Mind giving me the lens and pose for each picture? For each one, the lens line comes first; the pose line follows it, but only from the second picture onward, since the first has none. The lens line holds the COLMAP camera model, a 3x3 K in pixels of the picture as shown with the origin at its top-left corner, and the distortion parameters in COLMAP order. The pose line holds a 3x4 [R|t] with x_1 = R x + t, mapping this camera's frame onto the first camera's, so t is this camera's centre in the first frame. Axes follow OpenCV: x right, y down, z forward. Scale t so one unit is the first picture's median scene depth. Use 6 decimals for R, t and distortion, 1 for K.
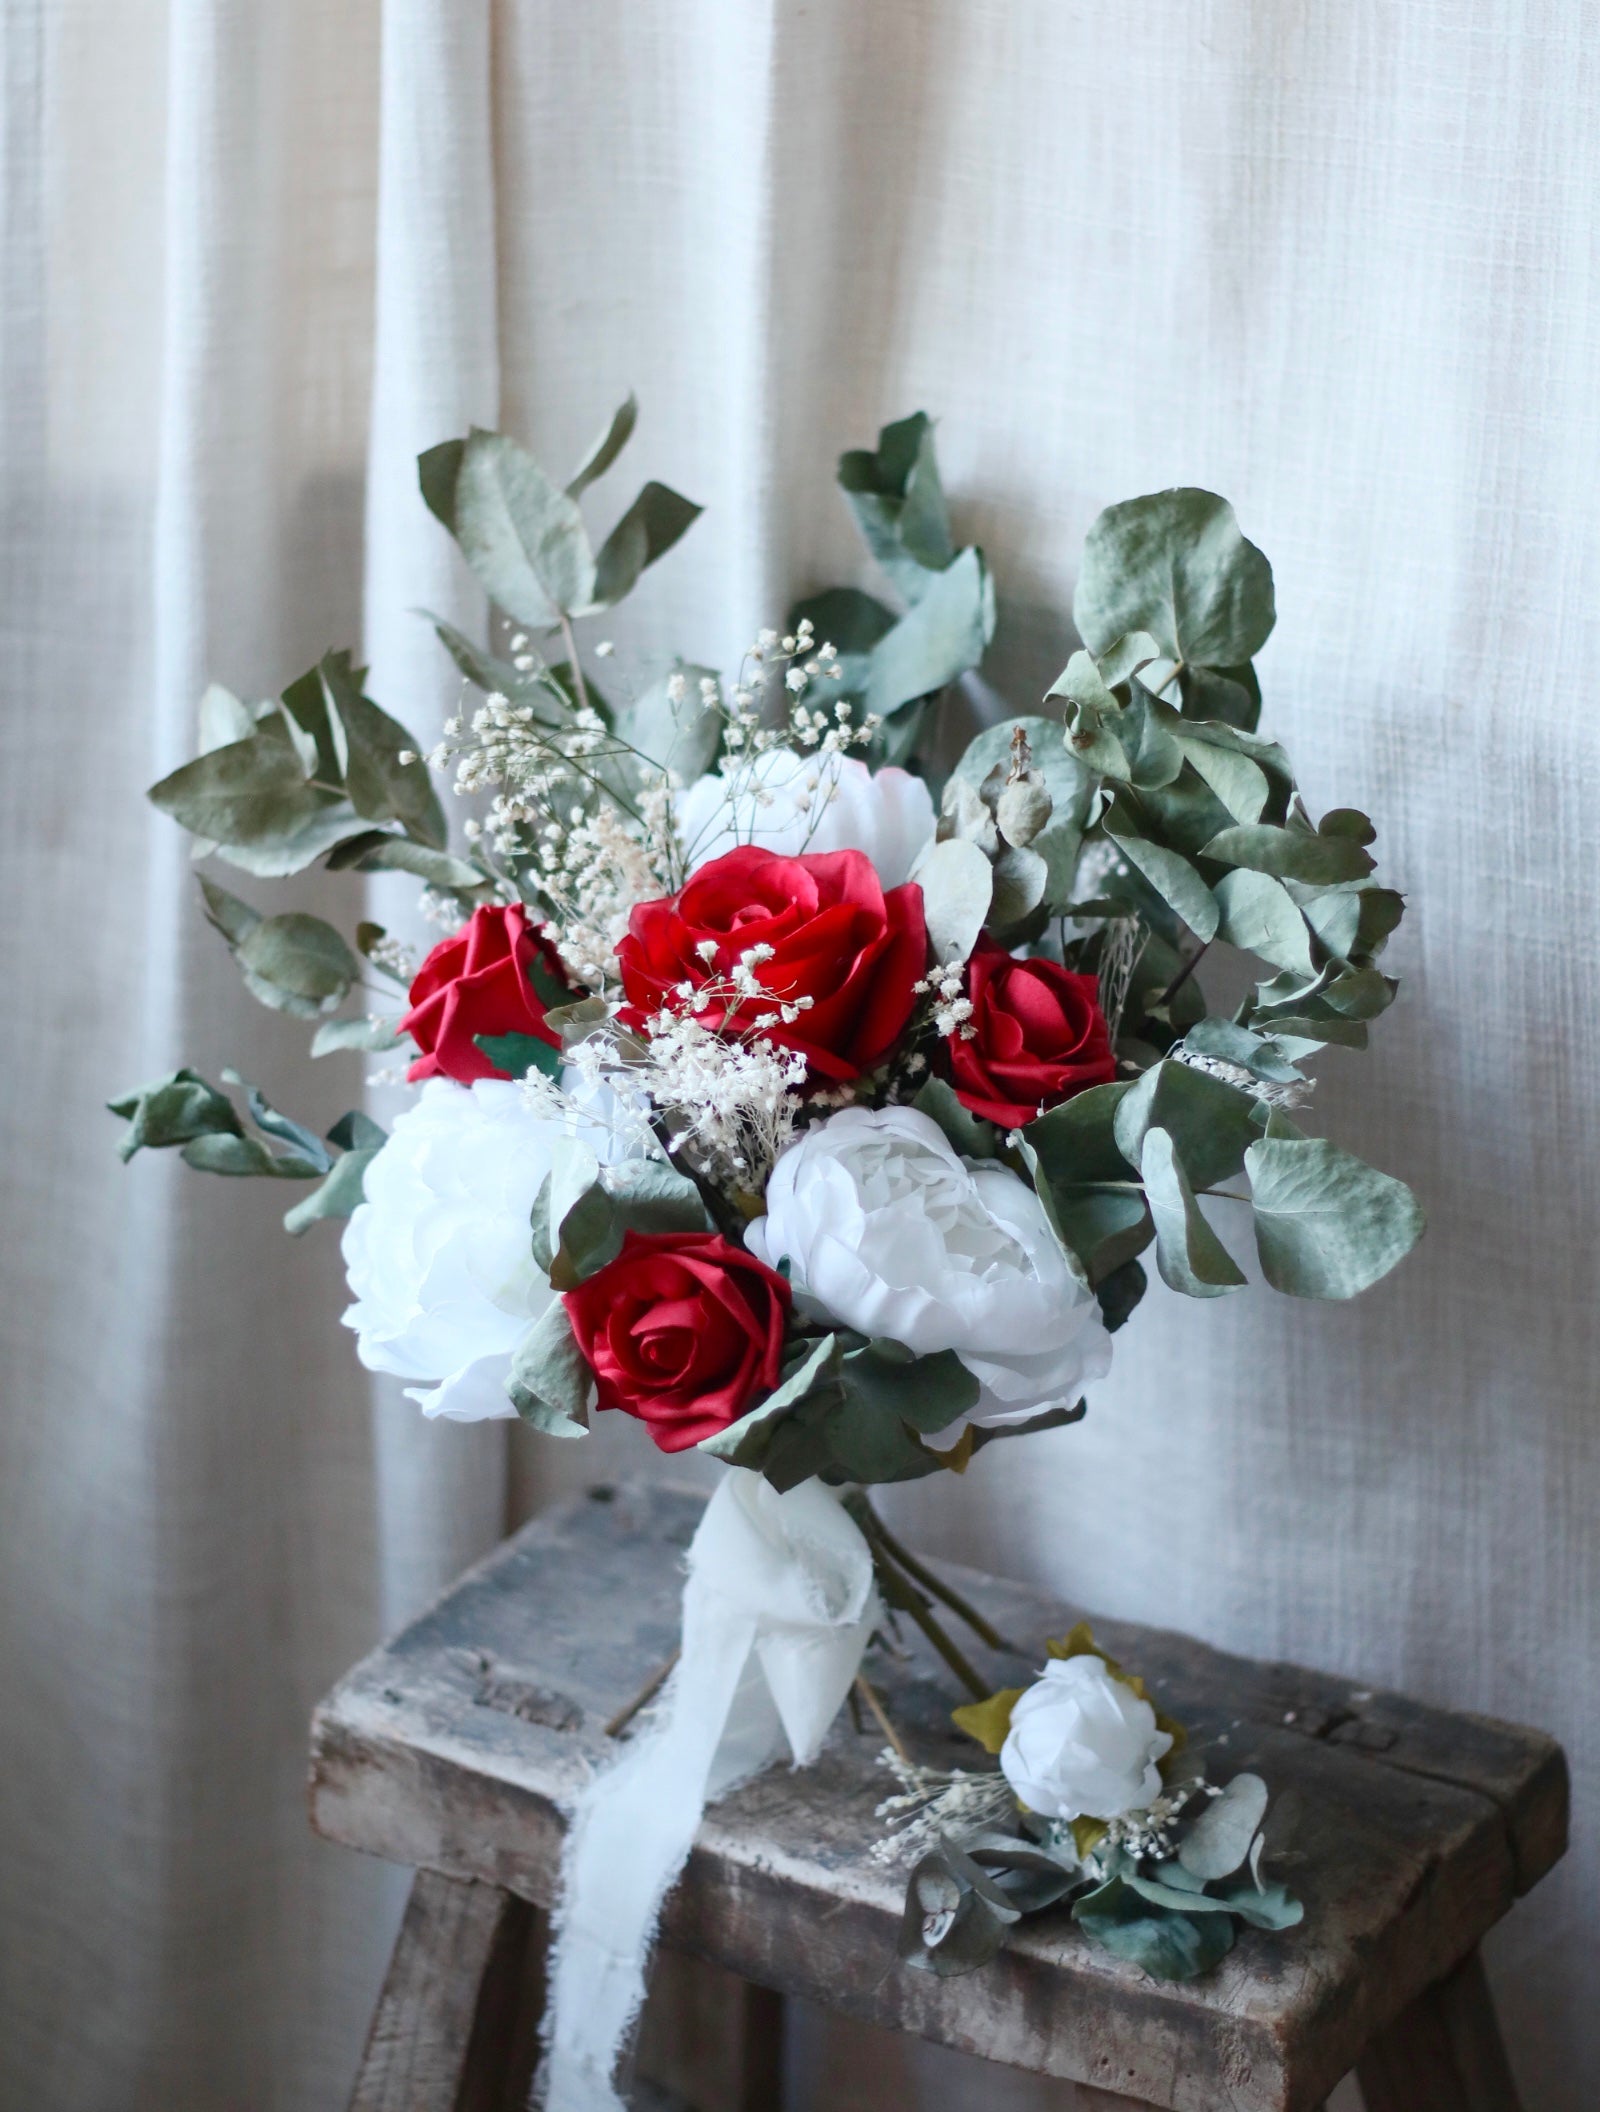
lens RADIAL K [[5798.0, 0, 800.0], [0, 5798.0, 1056.0], [0, 0, 1]] dist [-0.038528, -0.559595]
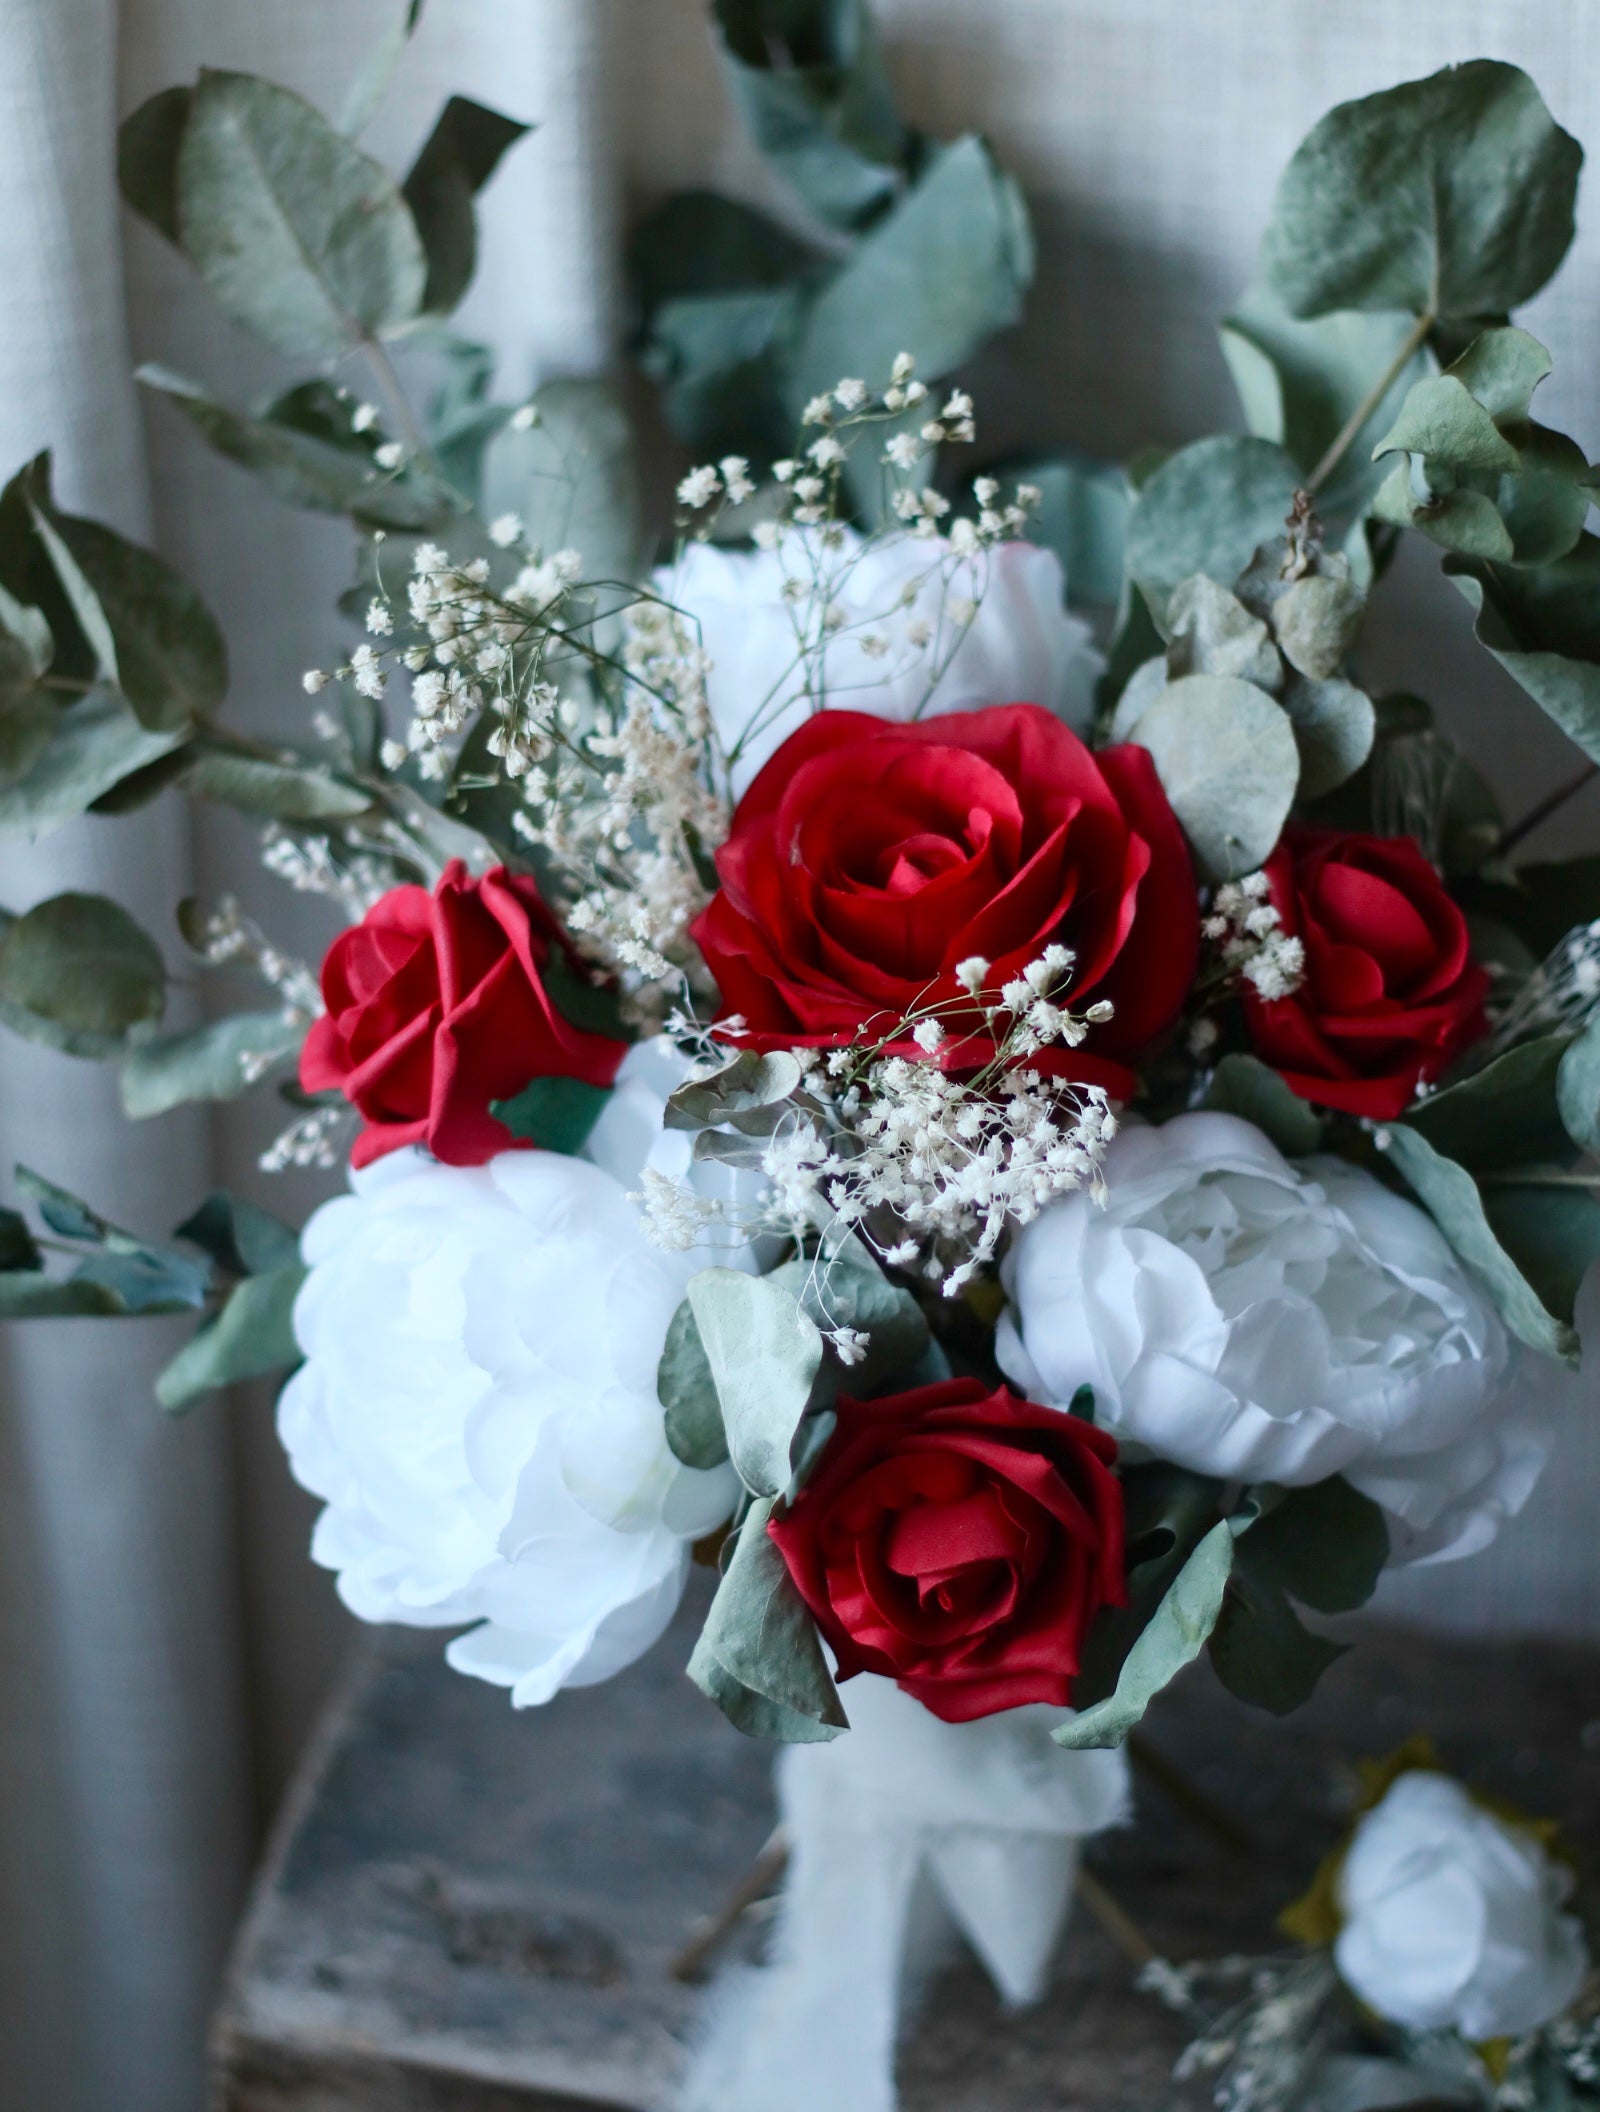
lens RADIAL K [[5798.0, 0, 800.0], [0, 5798.0, 1056.0], [0, 0, 1]] dist [-0.038528, -0.559595]
pose [[0.952385, -0.183681, 0.243358, -0.173320], [0.135673, 0.970098, 0.201251, -0.127692], [-0.273048, -0.158652, 0.948828, 0.399531]]
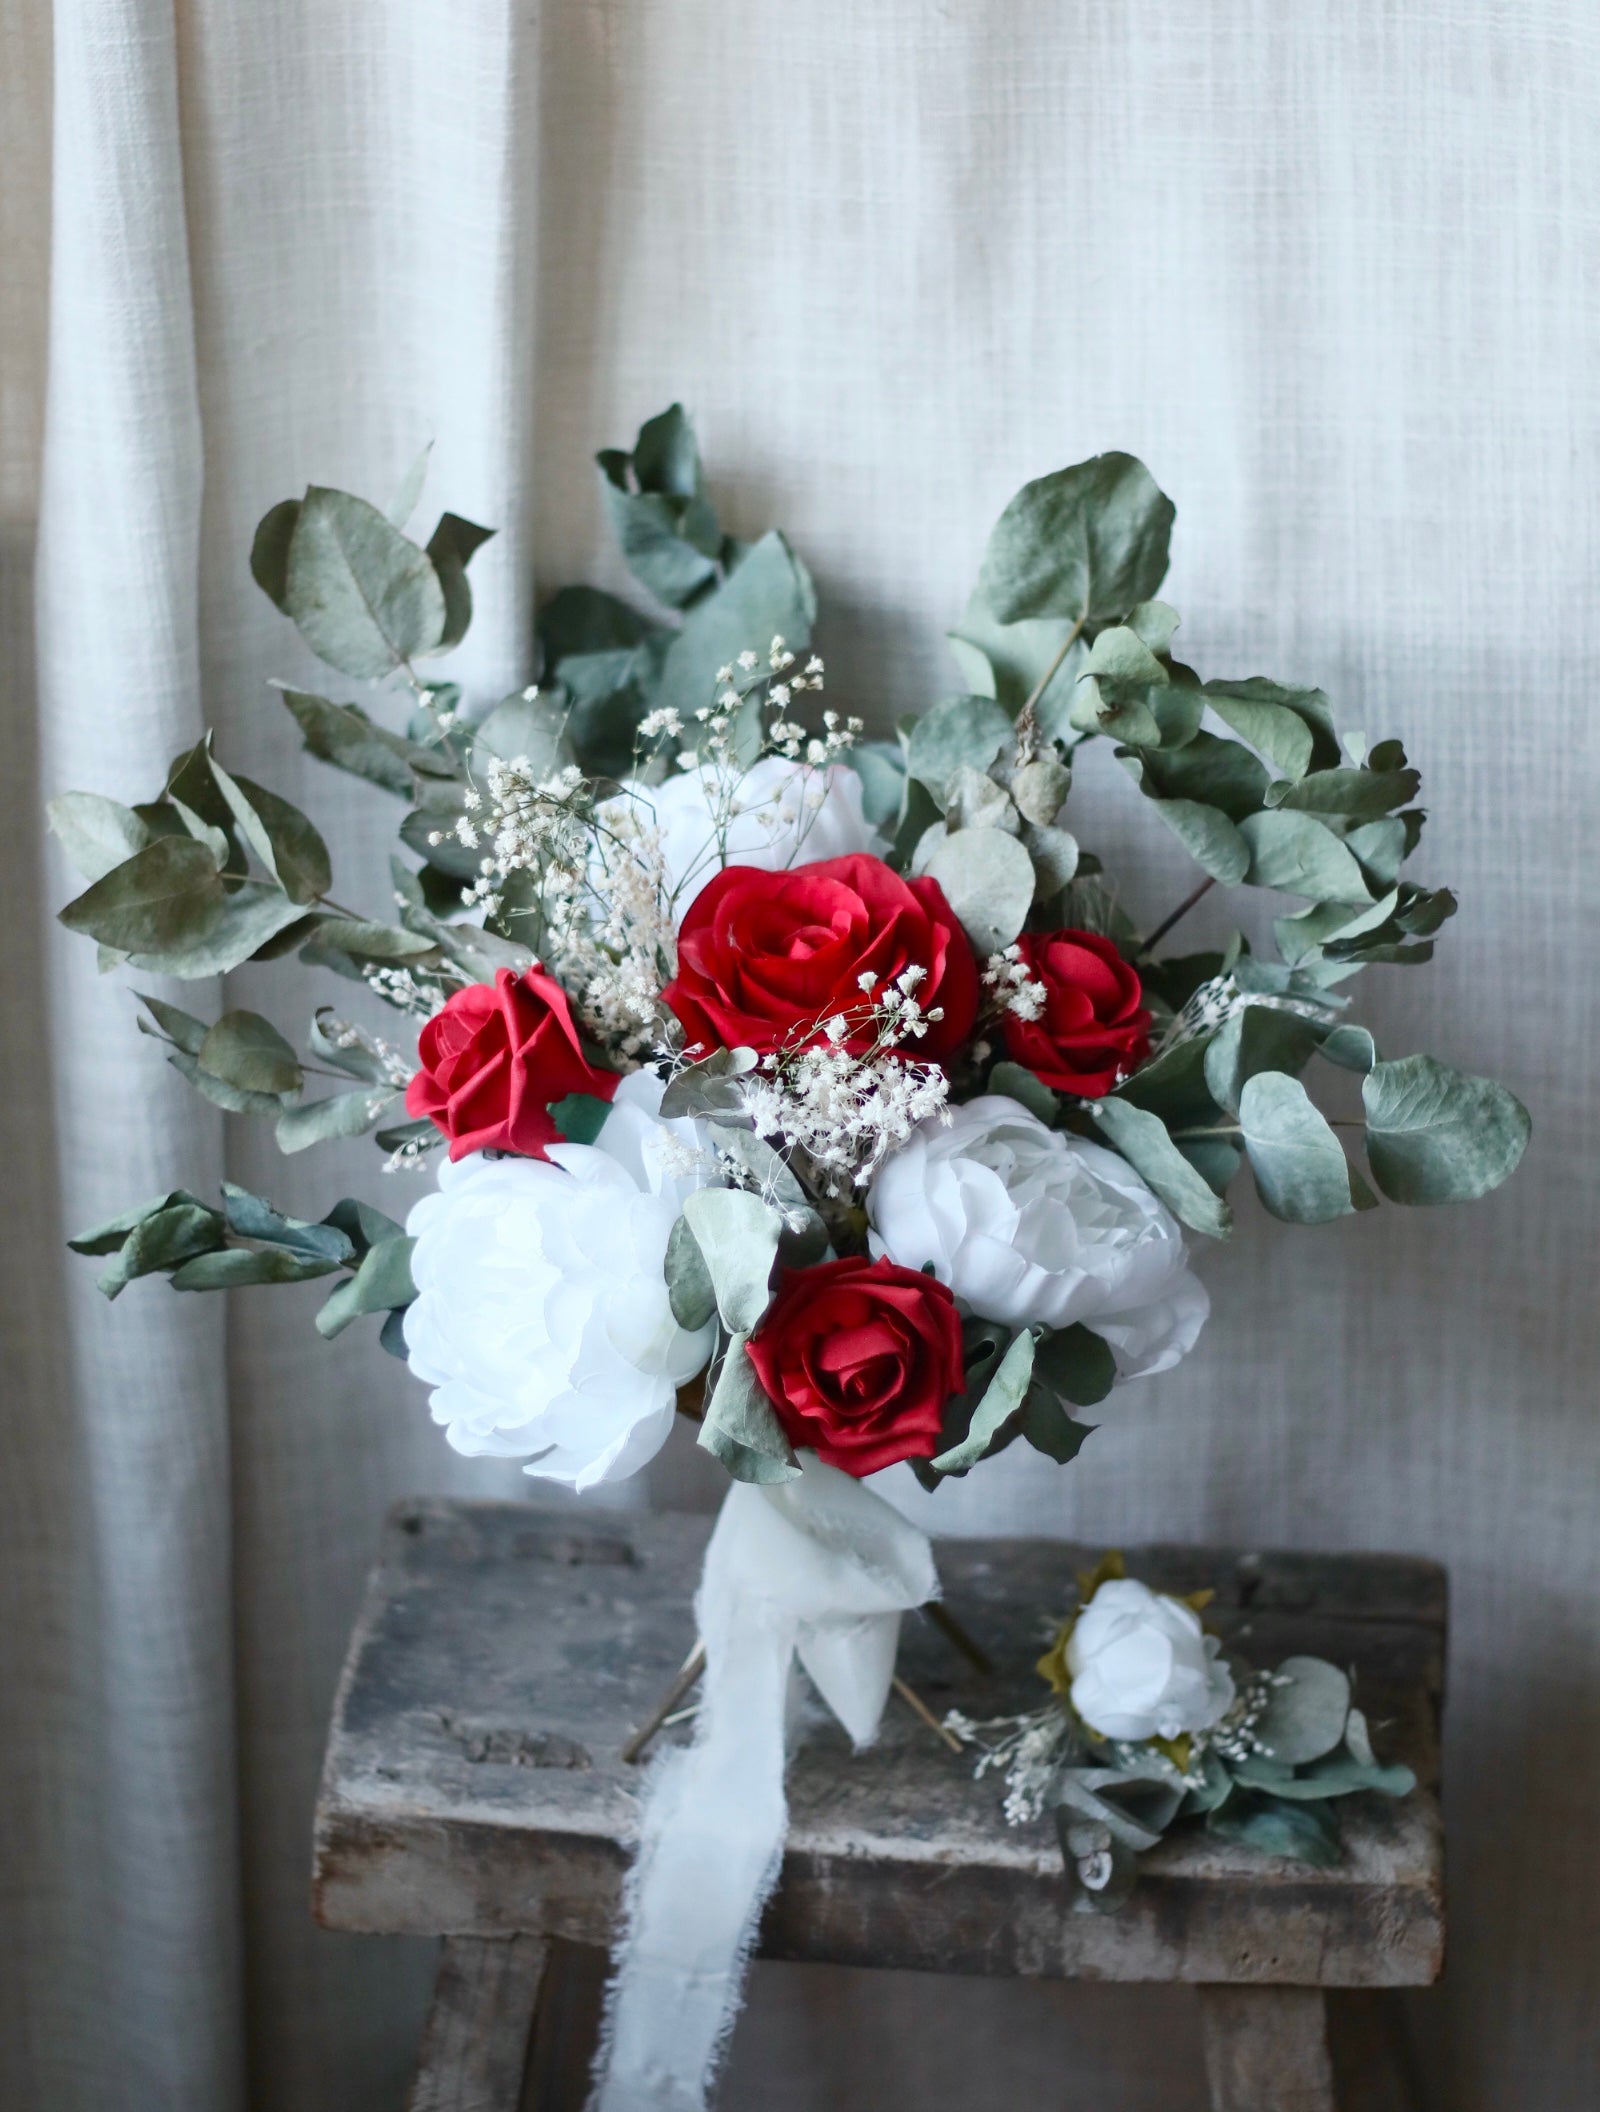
lens RADIAL K [[5798.0, 0, 800.0], [0, 5798.0, 1056.0], [0, 0, 1]] dist [-0.038528, -0.559595]
pose [[0.900960, -0.183409, 0.393233, -0.400607], [0.163157, 0.982962, 0.084647, -0.087450], [-0.402058, -0.012105, 0.915534, 0.078534]]
